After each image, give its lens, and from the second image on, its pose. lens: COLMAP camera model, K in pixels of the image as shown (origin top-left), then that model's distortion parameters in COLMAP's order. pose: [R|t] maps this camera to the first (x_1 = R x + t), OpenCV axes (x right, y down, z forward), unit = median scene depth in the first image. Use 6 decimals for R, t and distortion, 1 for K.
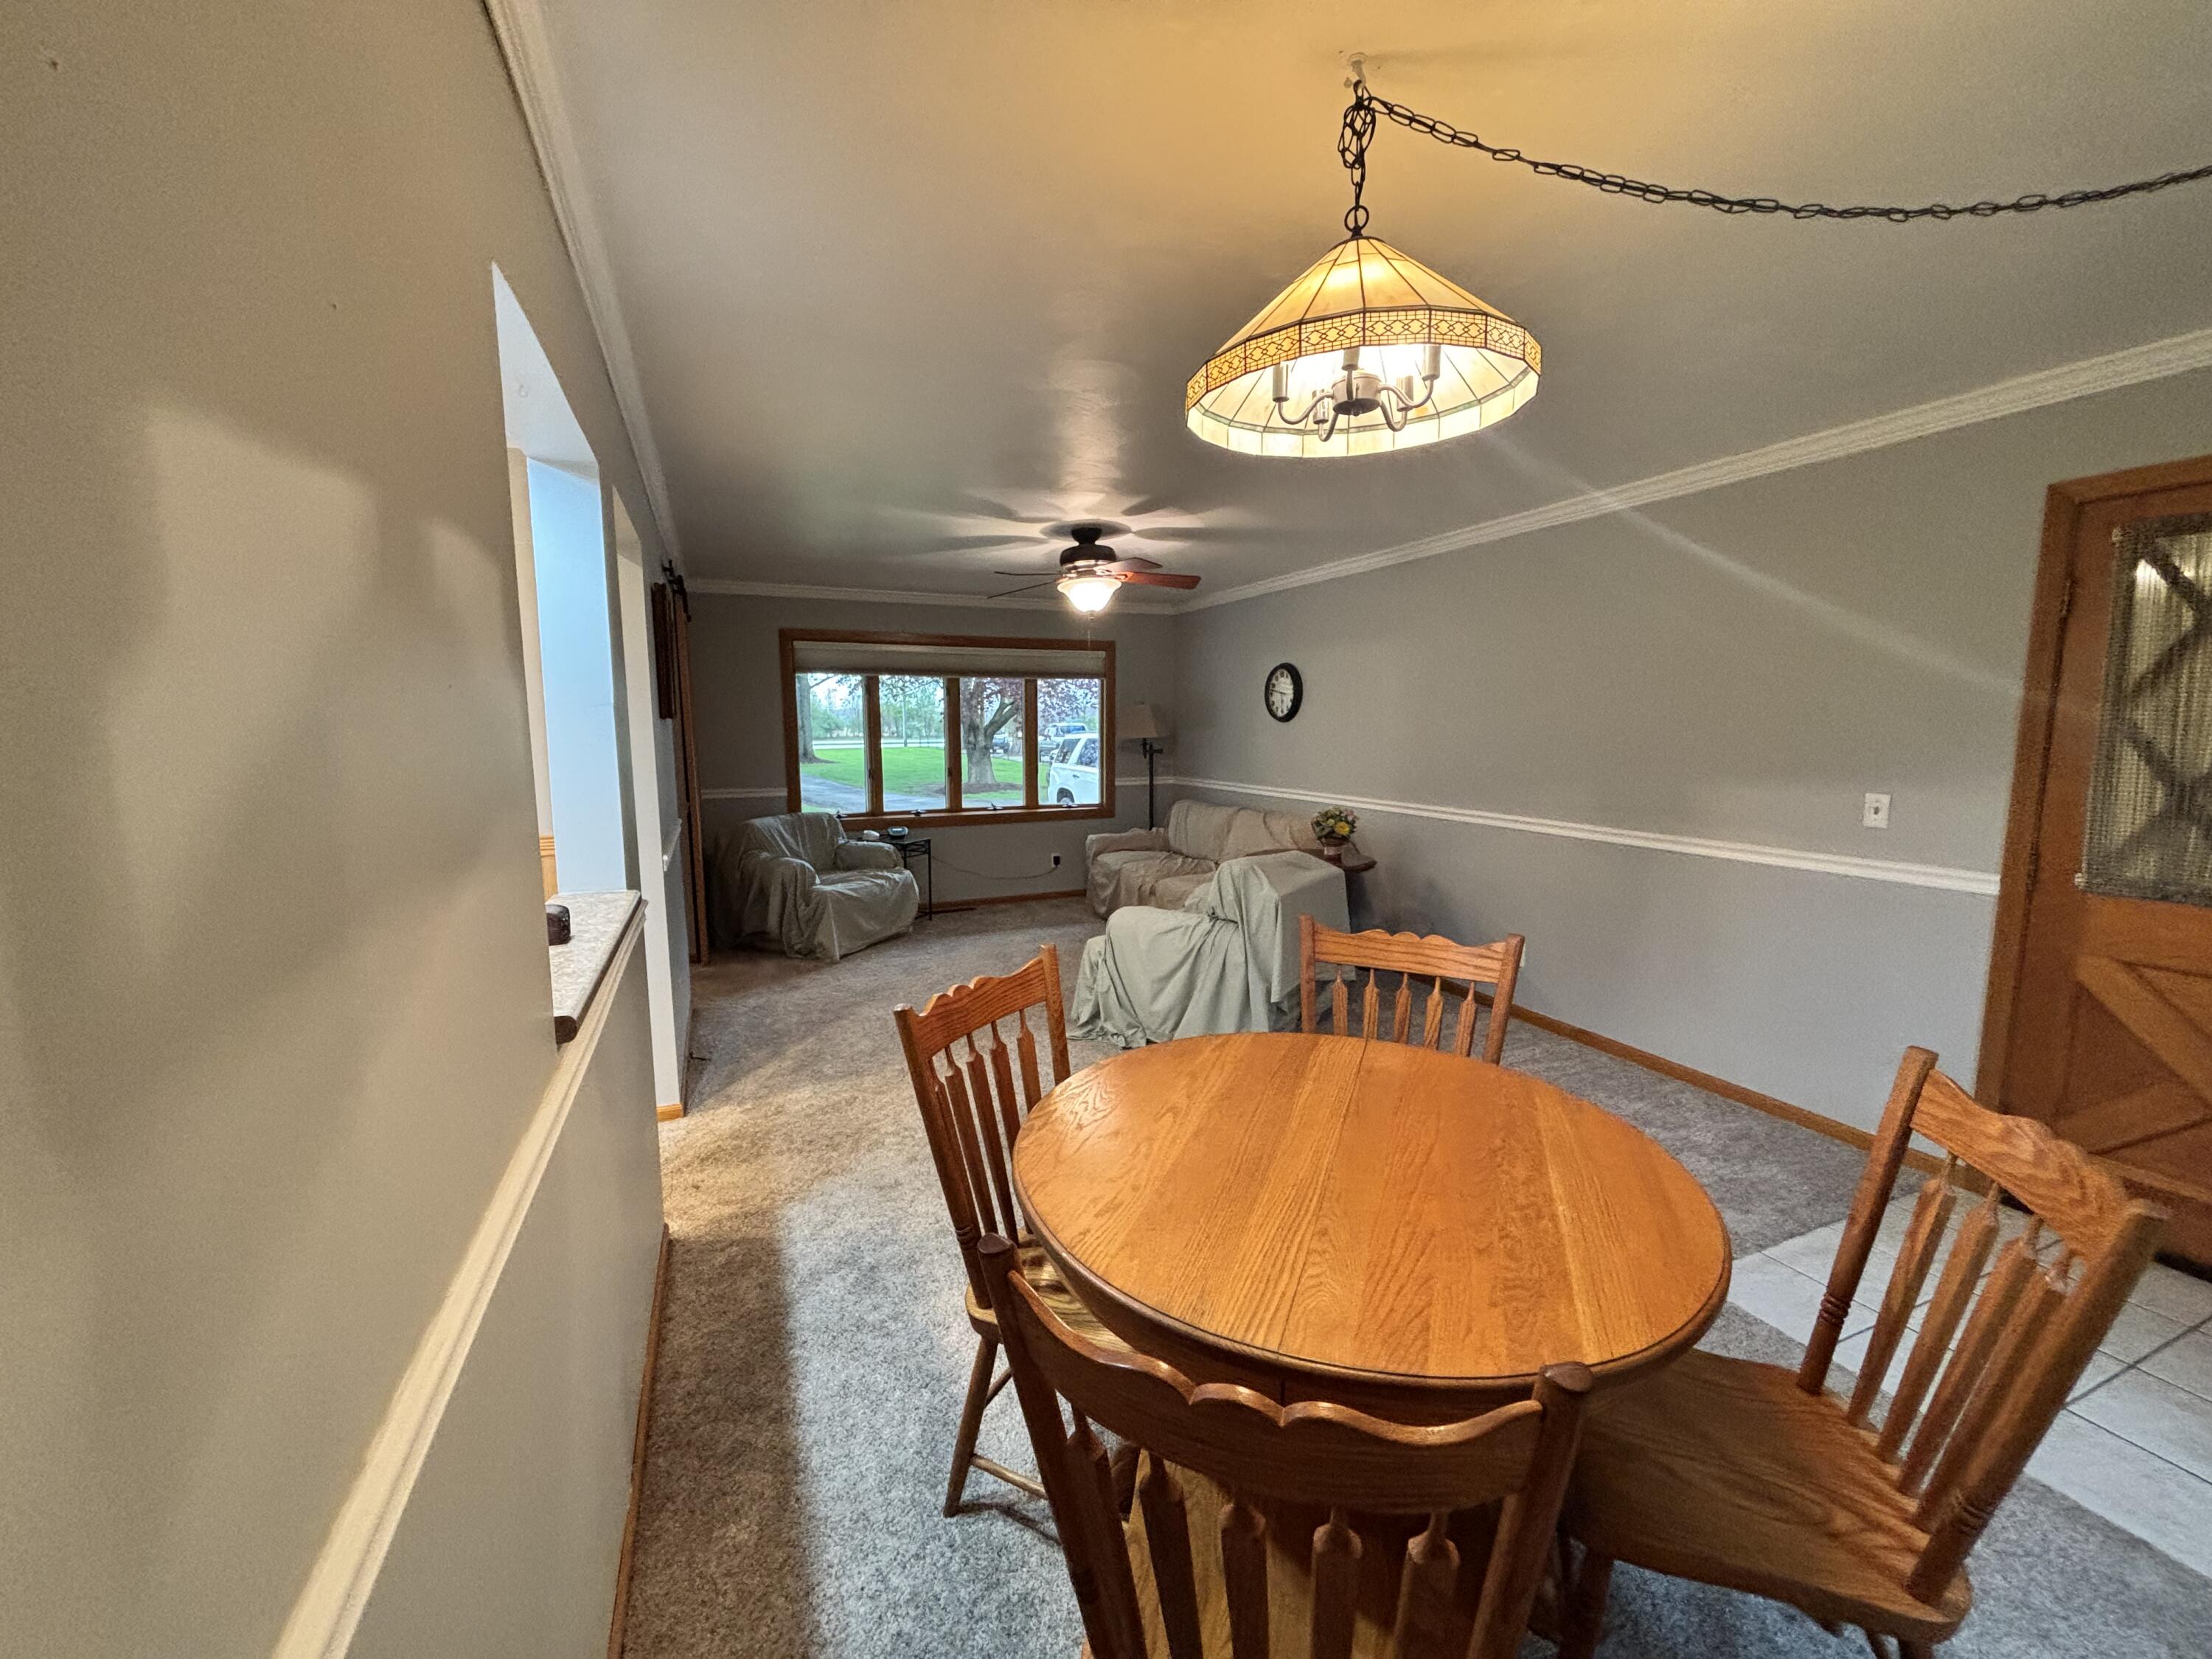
lens RADIAL K [[892.5, 0, 1110.3], [0, 892.5, 816.1], [0, 0, 1]] dist [0.004227, -0.000527]
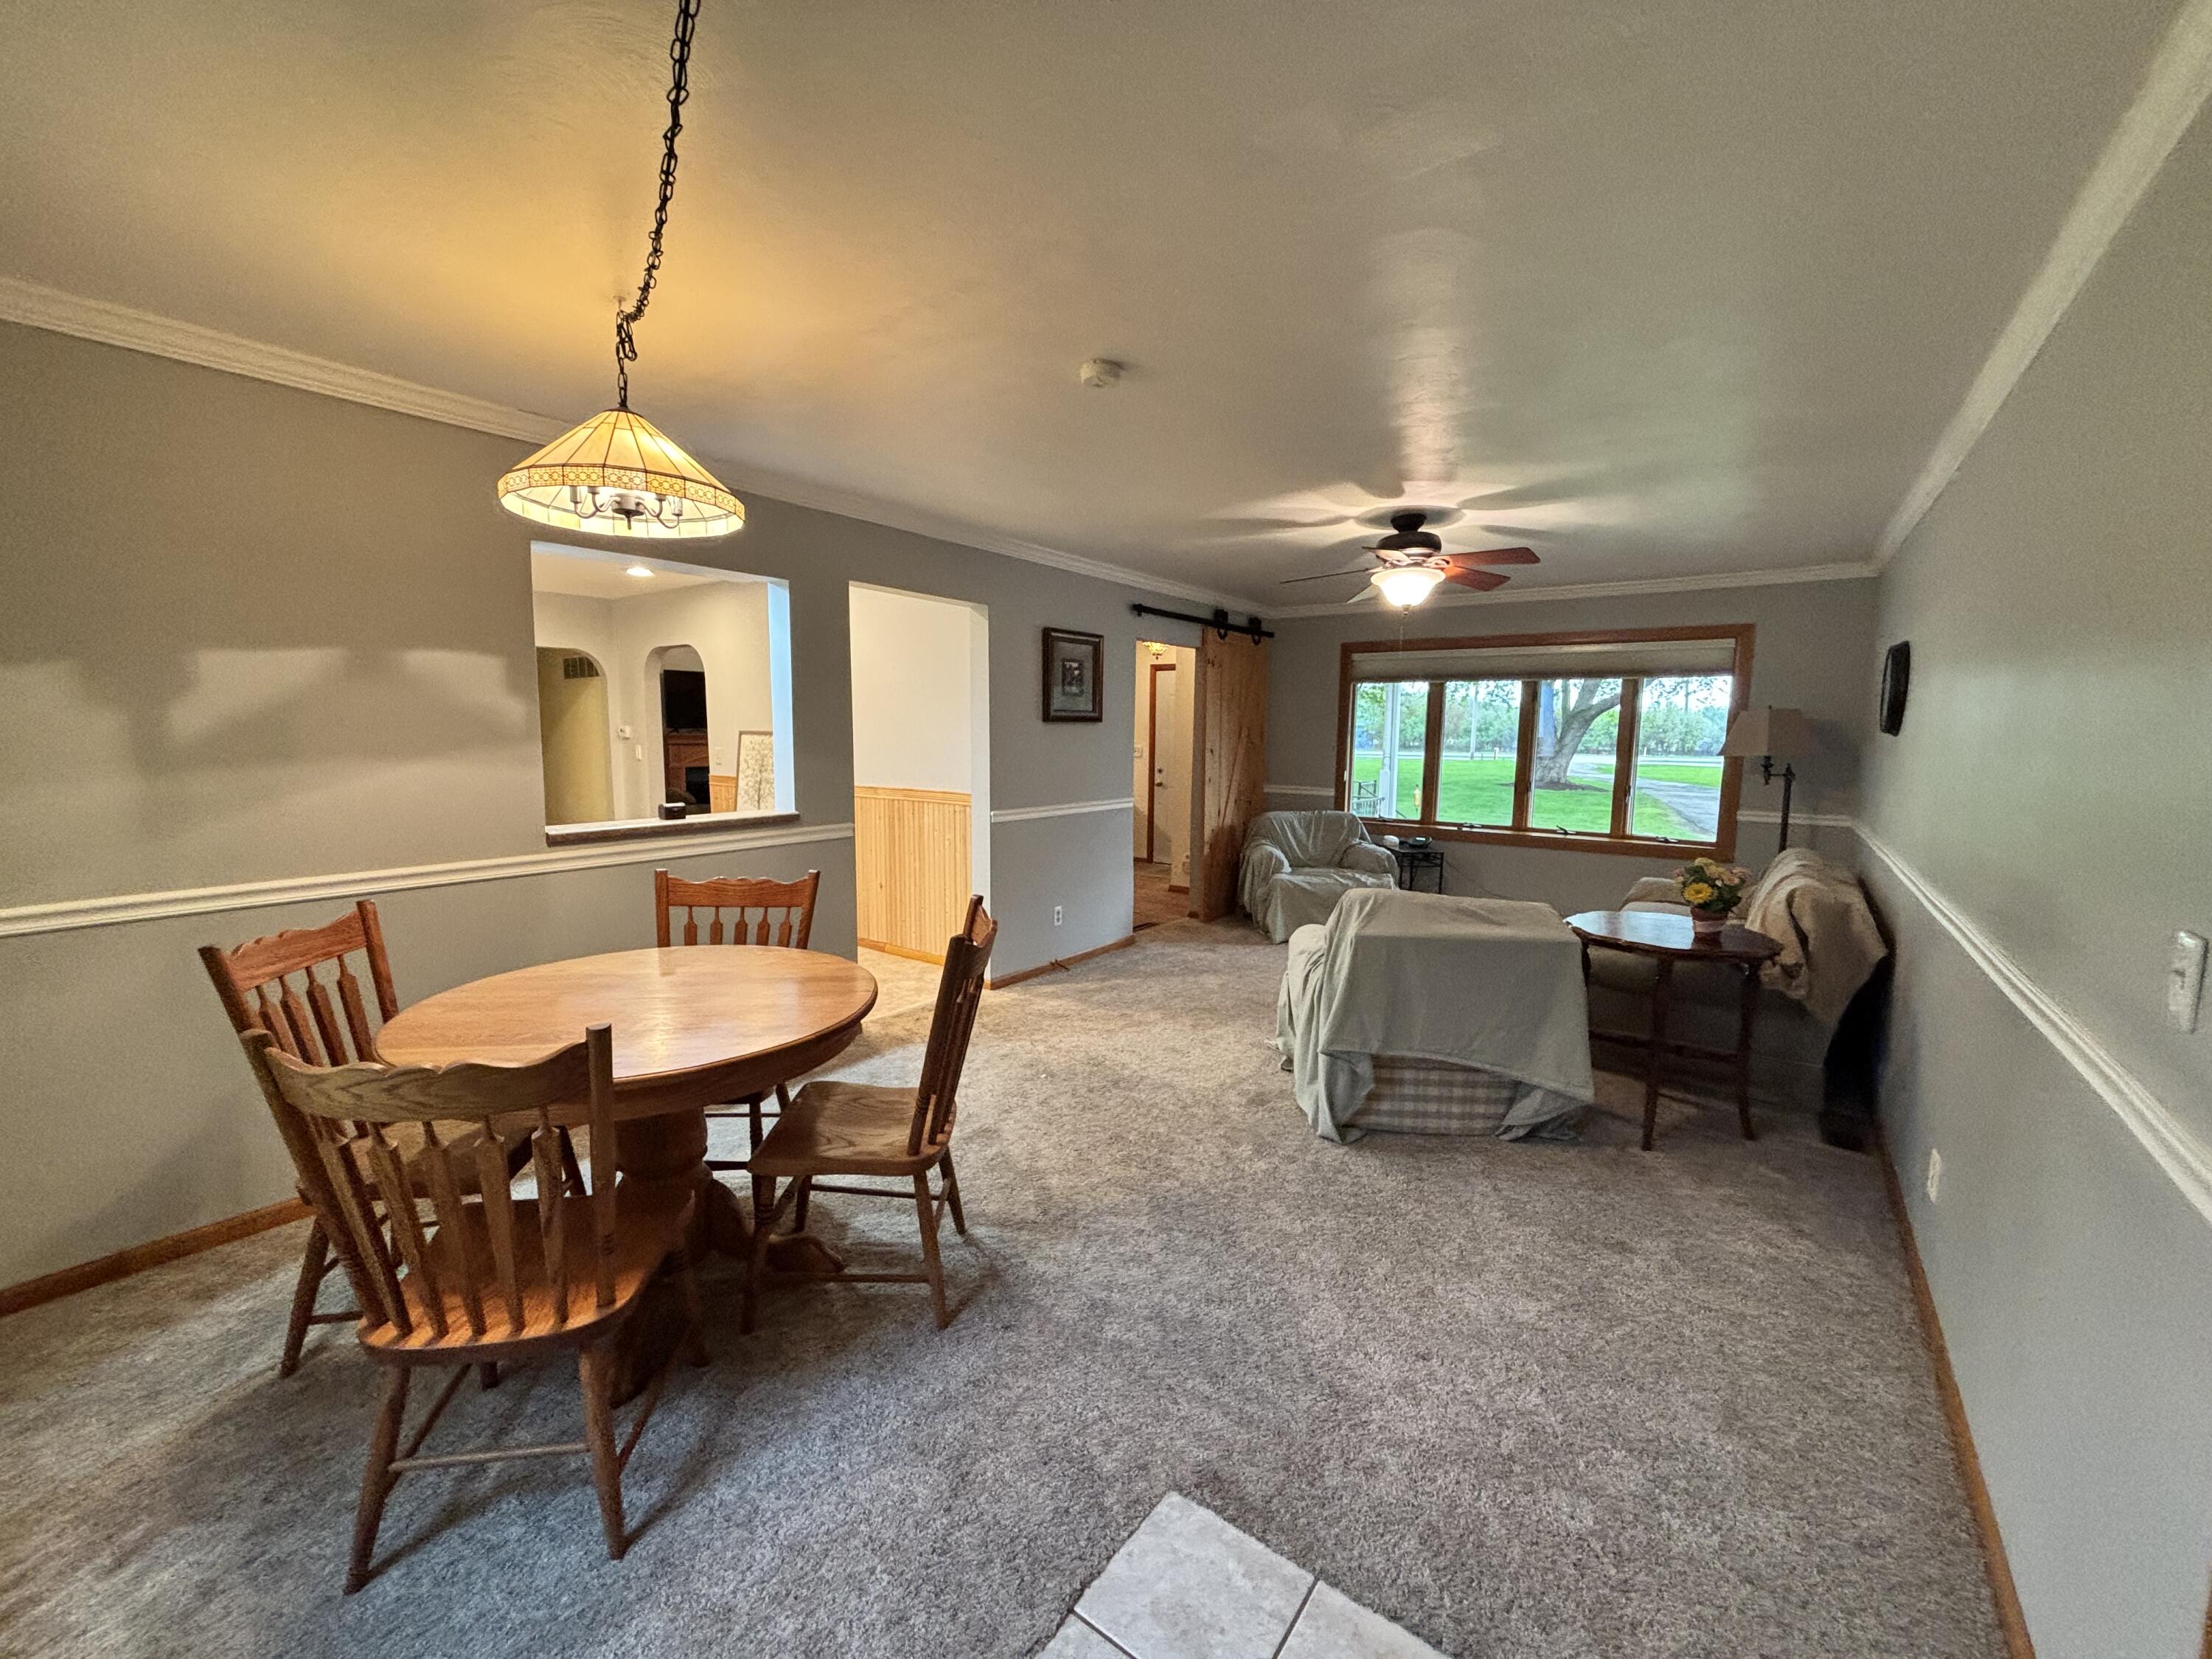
lens RADIAL K [[892.5, 0, 1110.8], [0, 892.5, 839.1], [0, 0, 1]] dist [0.004227, -0.000527]
pose [[0.484818, 0.118441, -0.866558, 0.469961], [-0.106064, 0.991438, 0.076169, -0.024519], [0.868160, 0.054982, 0.493229, 0.226561]]
